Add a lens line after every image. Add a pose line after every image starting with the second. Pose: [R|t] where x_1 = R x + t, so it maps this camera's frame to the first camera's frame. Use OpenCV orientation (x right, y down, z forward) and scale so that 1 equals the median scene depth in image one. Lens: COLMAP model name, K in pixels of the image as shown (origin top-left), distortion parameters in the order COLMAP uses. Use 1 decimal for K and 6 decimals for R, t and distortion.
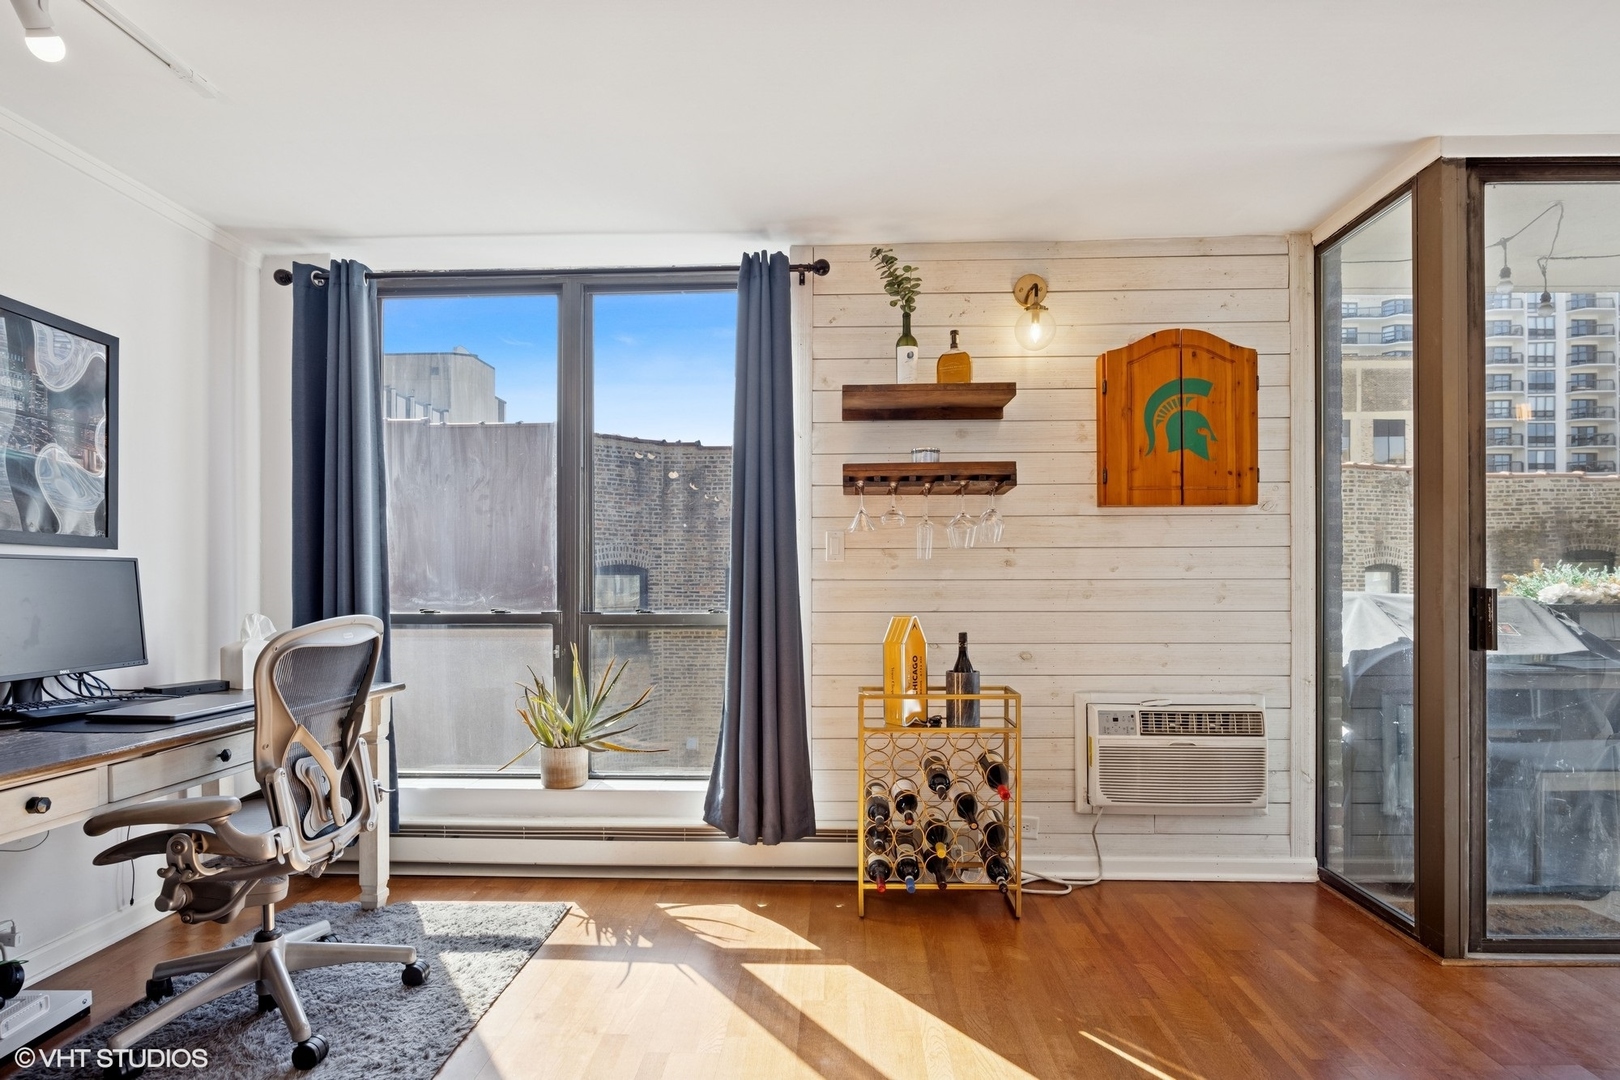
lens RADIAL K [[815.0, 0, 816.3], [0, 815.0, 582.1], [0, 0, 1]] dist [-0.001437, -0.003244]
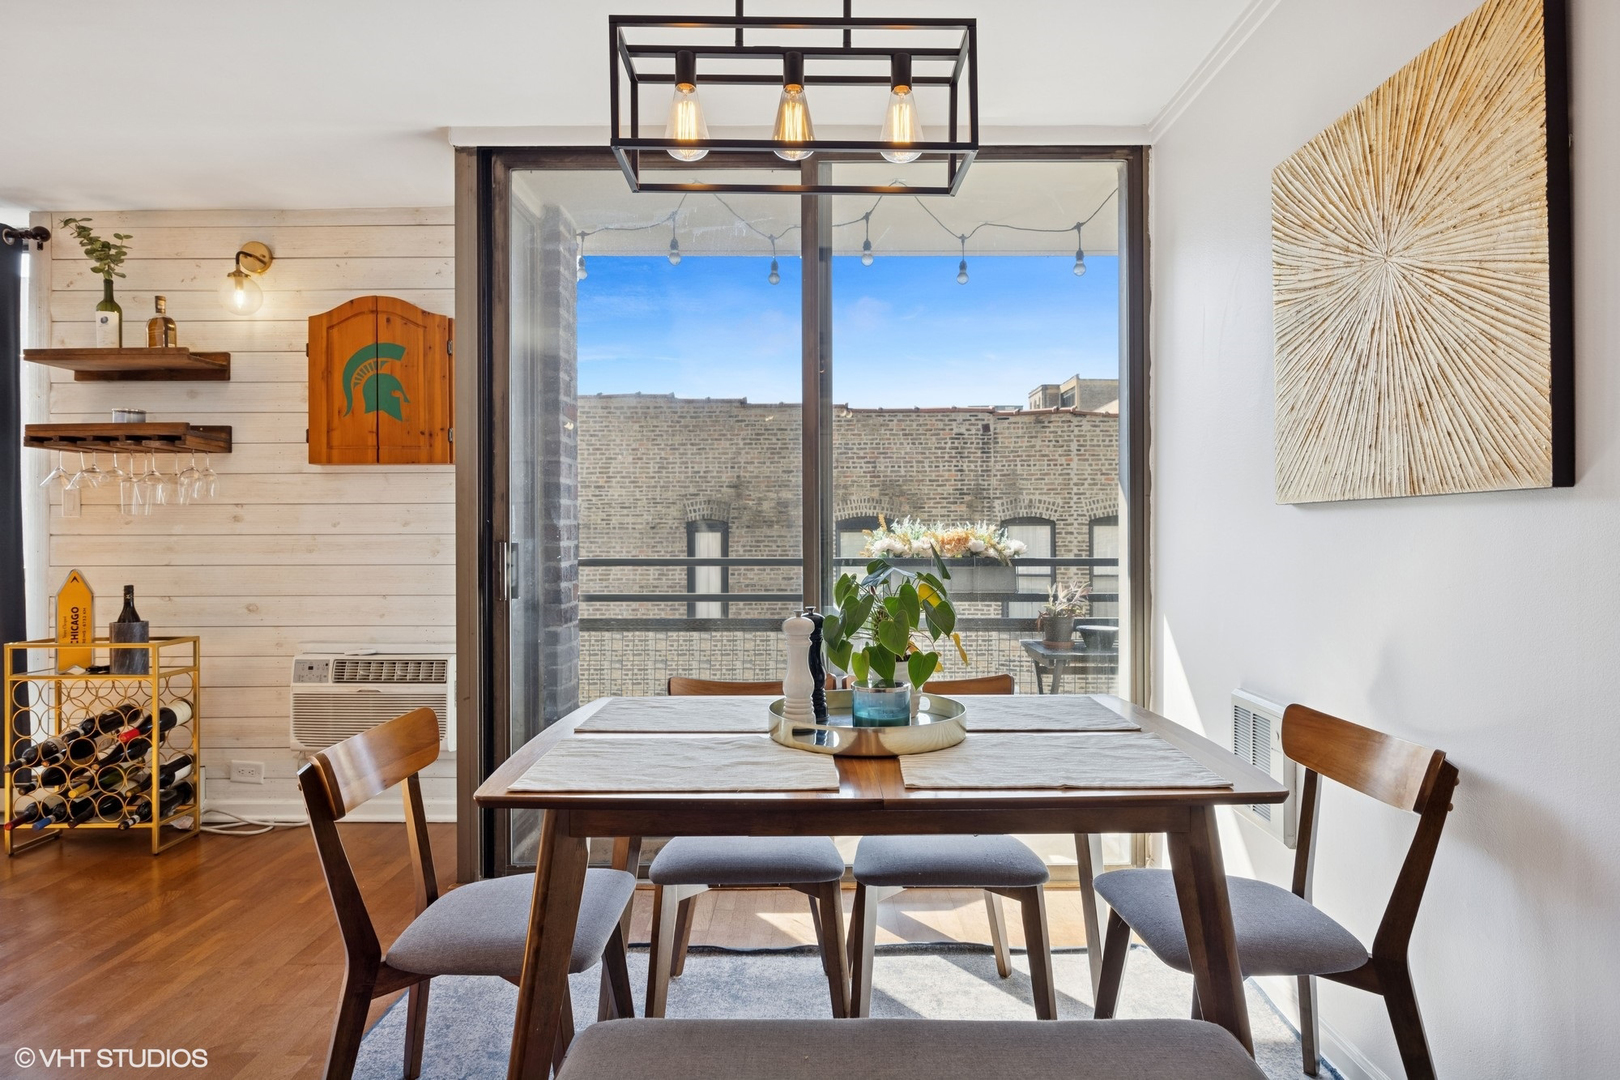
lens RADIAL K [[890.0, 0, 817.5], [0, 890.0, 535.9], [0, 0, 1]] dist [-0.005423, -0.002672]
pose [[0.999411, 0.000087, 0.034305, 0.954731], [-0.000079, 1.000000, -0.000228, -0.001195], [-0.034305, 0.000225, 0.999411, -0.160229]]
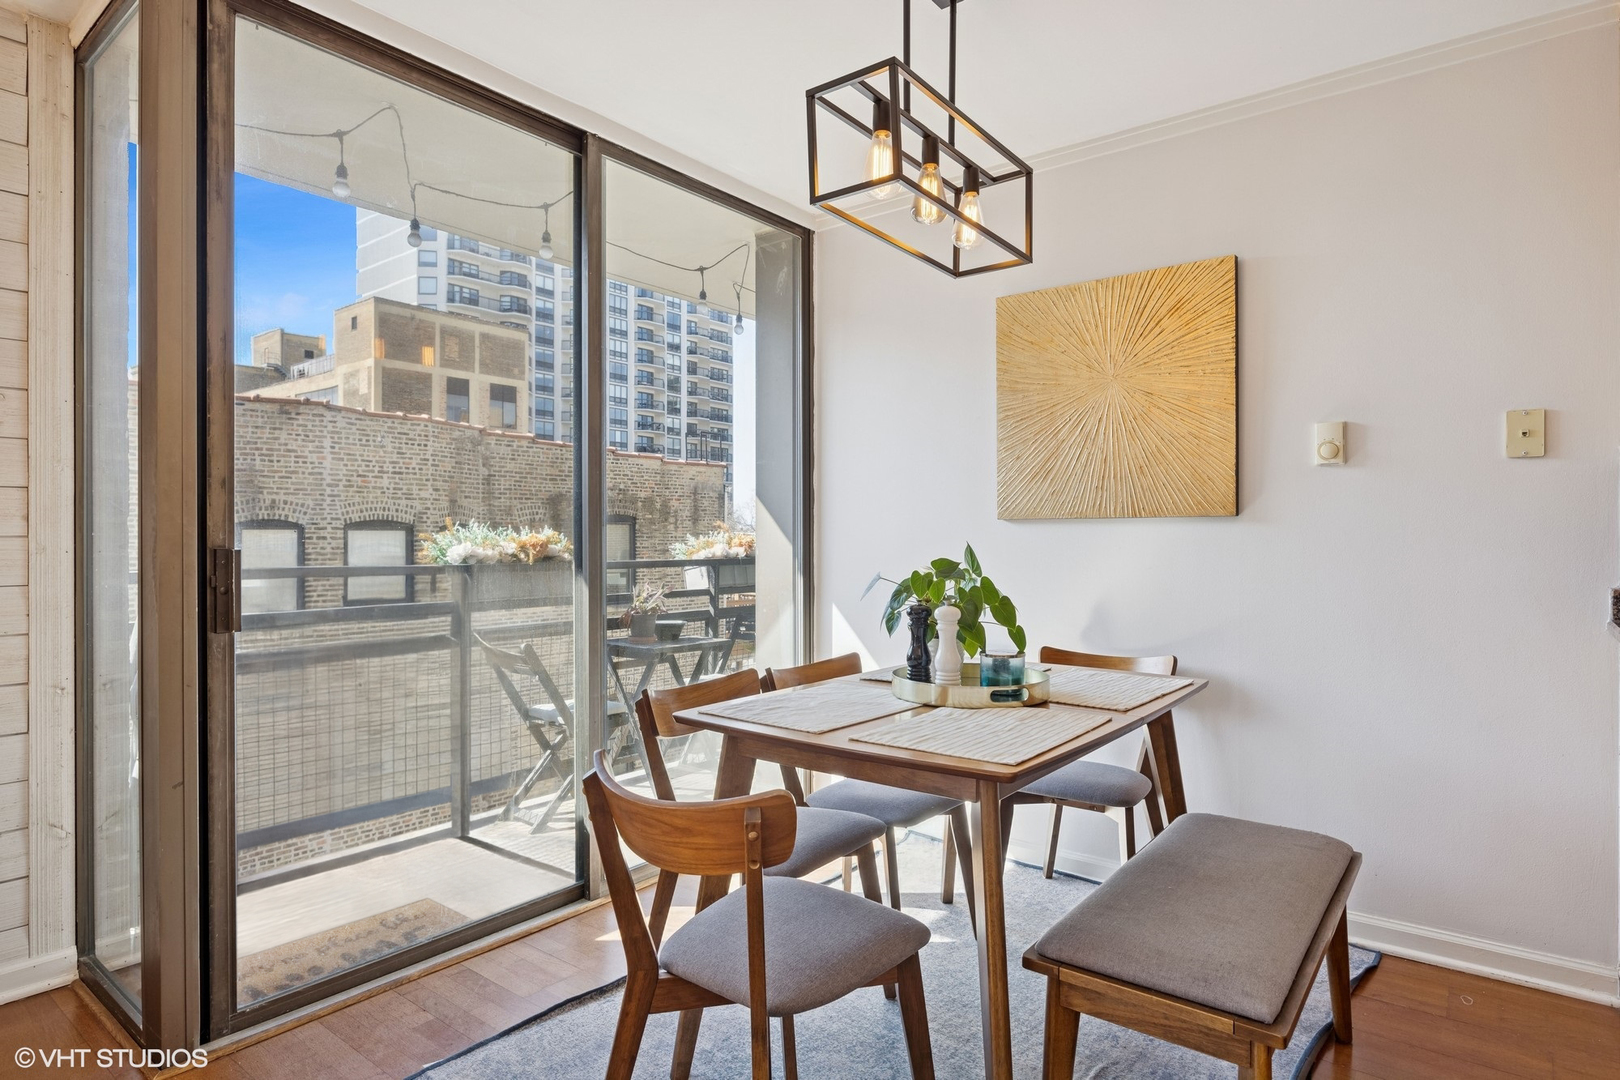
lens RADIAL K [[890.0, 0, 812.1], [0, 890.0, 541.9], [0, 0, 1]] dist [-0.005423, -0.002672]
pose [[0.592633, -0.000363, 0.805473, 0.383756], [0.000273, 1.000000, 0.000250, 0.000561], [-0.805473, 0.000072, 0.592633, 0.064925]]
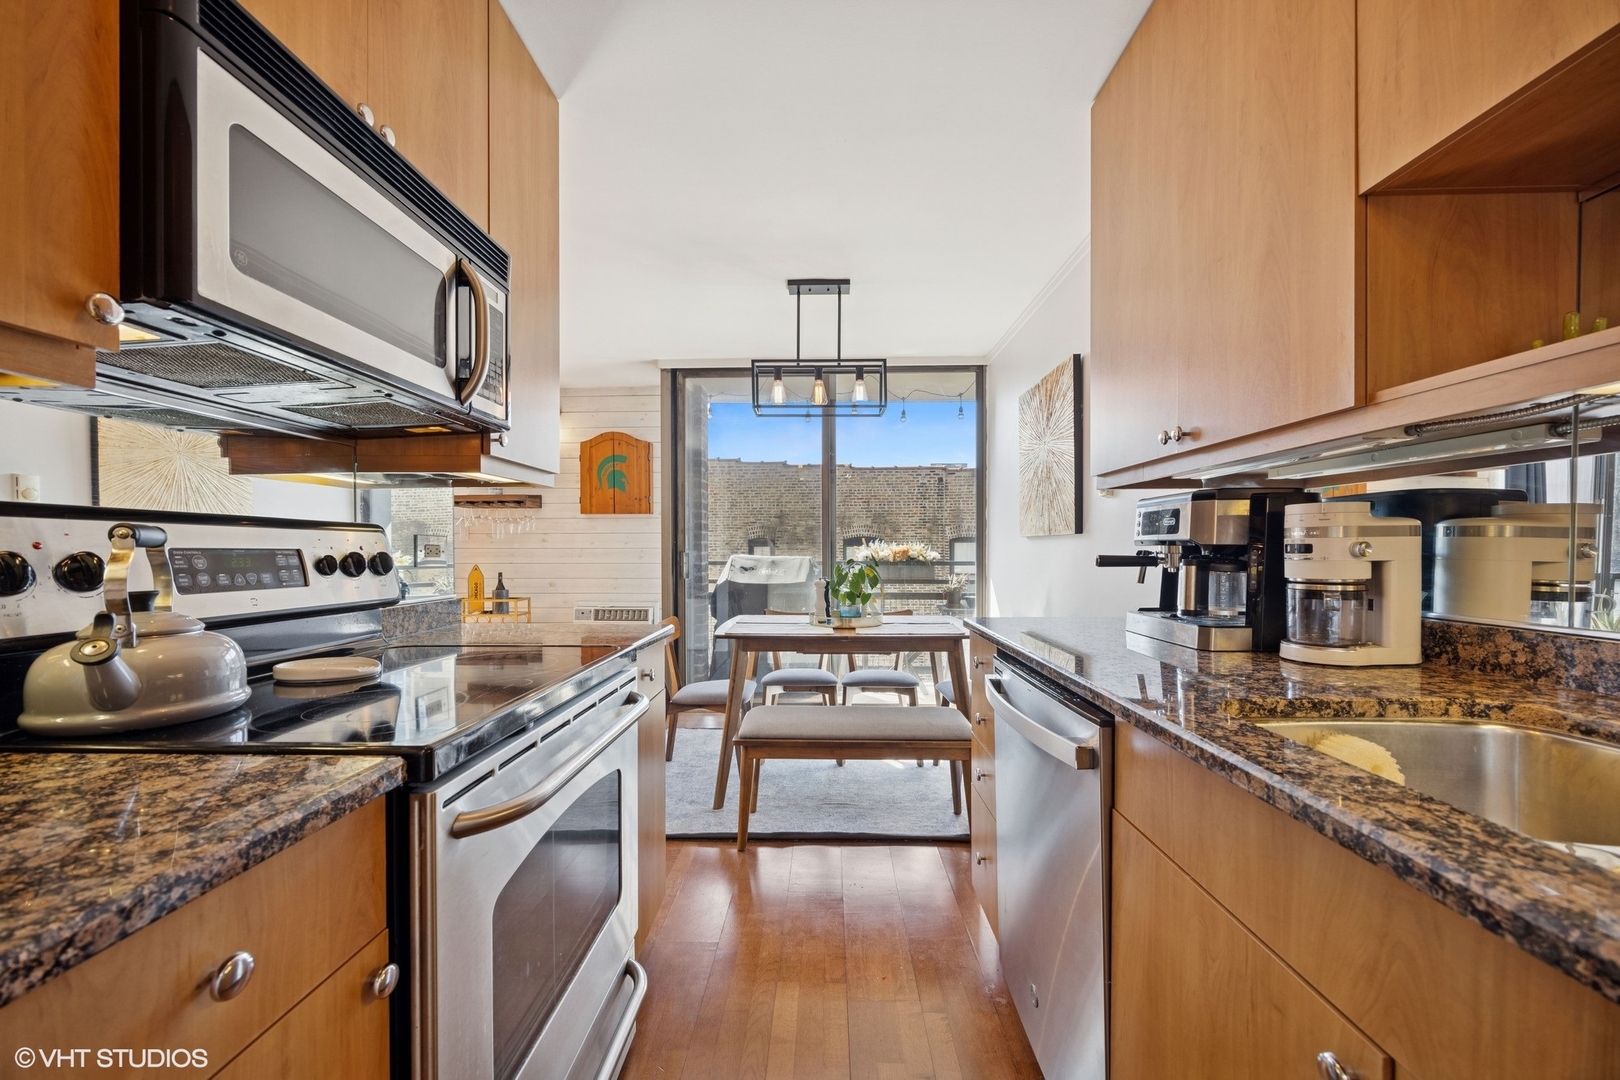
lens RADIAL K [[658.3, 0, 801.1], [0, 658.3, 554.3], [0, 0, 1]] dist [0.008082, -0.001792]
pose [[0.999894, 0.001905, -0.014468, 0.945564], [-0.001780, 0.999961, 0.008624, -0.003482], [0.014484, -0.008597, 0.999858, -0.714508]]
